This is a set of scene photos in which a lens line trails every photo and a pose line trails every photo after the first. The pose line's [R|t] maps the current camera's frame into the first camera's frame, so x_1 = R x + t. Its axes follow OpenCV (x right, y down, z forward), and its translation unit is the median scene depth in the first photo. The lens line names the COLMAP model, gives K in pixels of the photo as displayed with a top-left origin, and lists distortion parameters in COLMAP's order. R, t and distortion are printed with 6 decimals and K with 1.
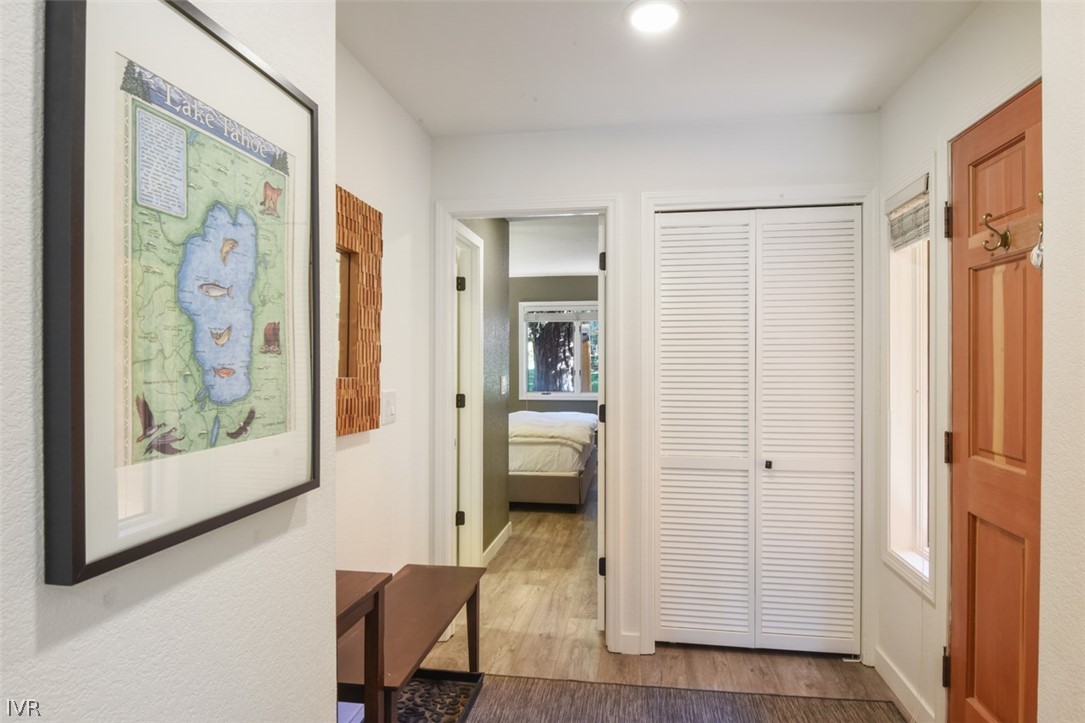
lens RADIAL K [[694.4, 0, 544.5], [0, 694.4, 353.2], [0, 0, 1]] dist [0.021150, -0.022851]
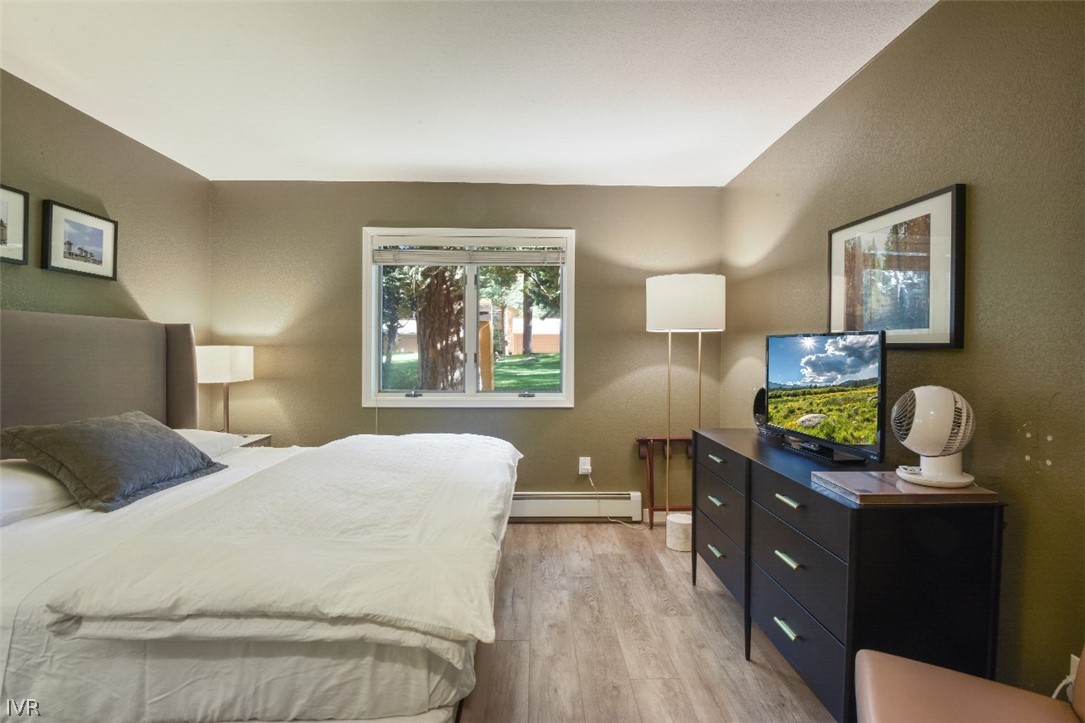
lens RADIAL K [[510.3, 0, 544.7], [0, 510.3, 353.5], [0, 0, 1]] dist [-0.007537, -0.014896]
pose [[0.984945, 0.006717, 0.172738, 0.035557], [-0.009293, 0.999857, 0.014107, 0.018163], [-0.172619, -0.015500, 0.984867, 0.581977]]
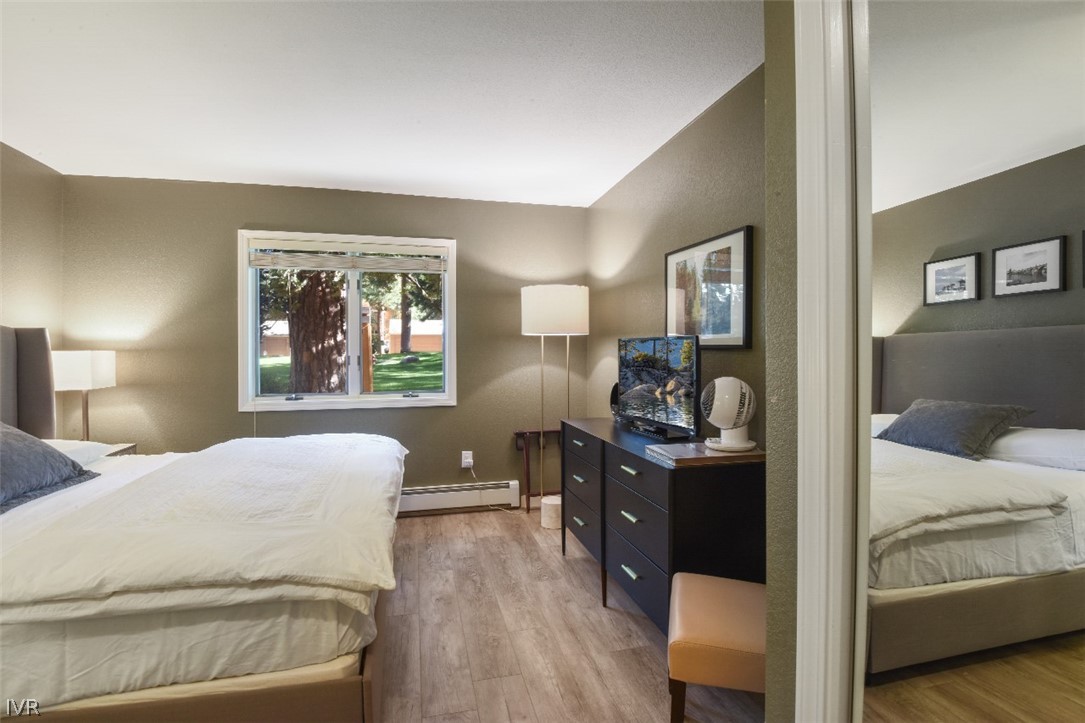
lens RADIAL K [[510.3, 0, 544.7], [0, 510.3, 353.5], [0, 0, 1]] dist [-0.007537, -0.014896]
pose [[0.918829, -0.001577, 0.394653, 0.026052], [-0.002458, 0.999950, 0.009718, 0.017658], [-0.394648, -0.009899, 0.918779, 0.545984]]
